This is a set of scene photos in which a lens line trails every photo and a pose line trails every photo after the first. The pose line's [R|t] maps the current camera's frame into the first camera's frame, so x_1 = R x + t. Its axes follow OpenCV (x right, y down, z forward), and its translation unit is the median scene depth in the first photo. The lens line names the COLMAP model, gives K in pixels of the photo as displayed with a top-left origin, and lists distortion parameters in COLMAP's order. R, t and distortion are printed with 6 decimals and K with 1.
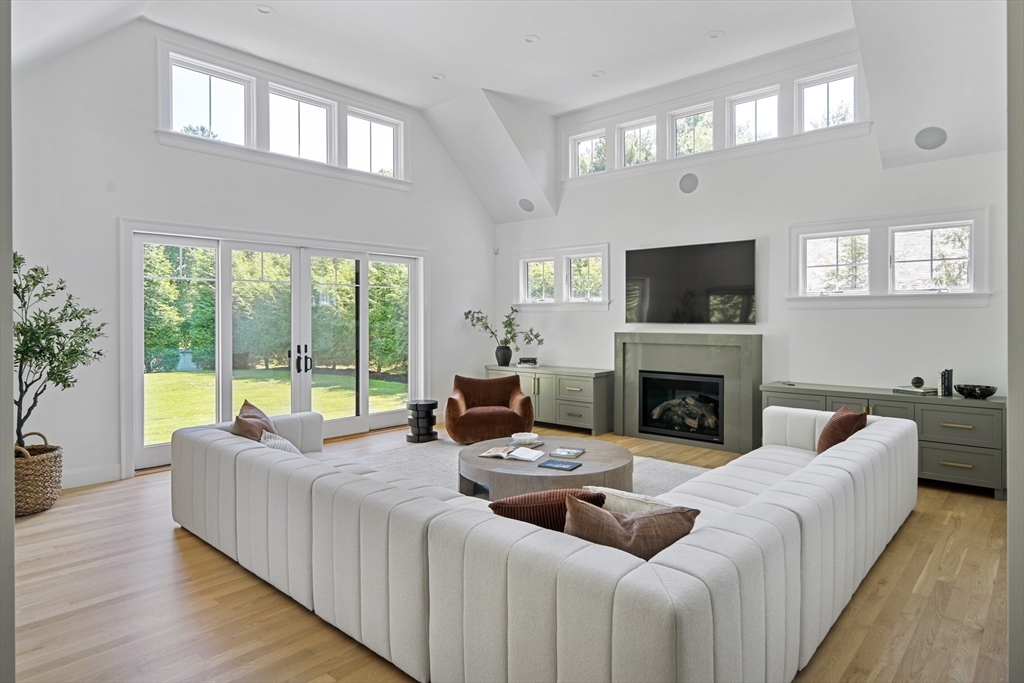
lens RADIAL K [[925.3, 0, 528.5], [0, 925.3, 340.2], [0, 0, 1]] dist [-0.002982, -0.003559]
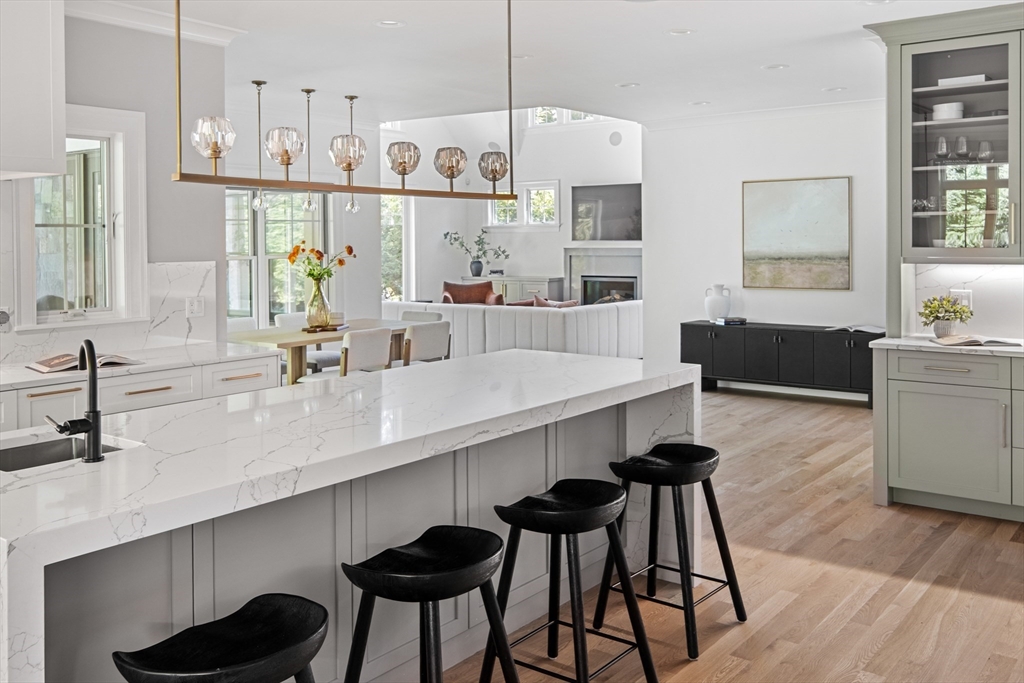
lens RADIAL K [[925.3, 0, 528.5], [0, 925.3, 340.2], [0, 0, 1]] dist [-0.002982, -0.003559]
pose [[0.998898, -0.009549, 0.045945, -0.015824], [0.005631, 0.996393, 0.084670, 0.008389], [-0.046587, -0.084318, 0.995349, -0.261551]]
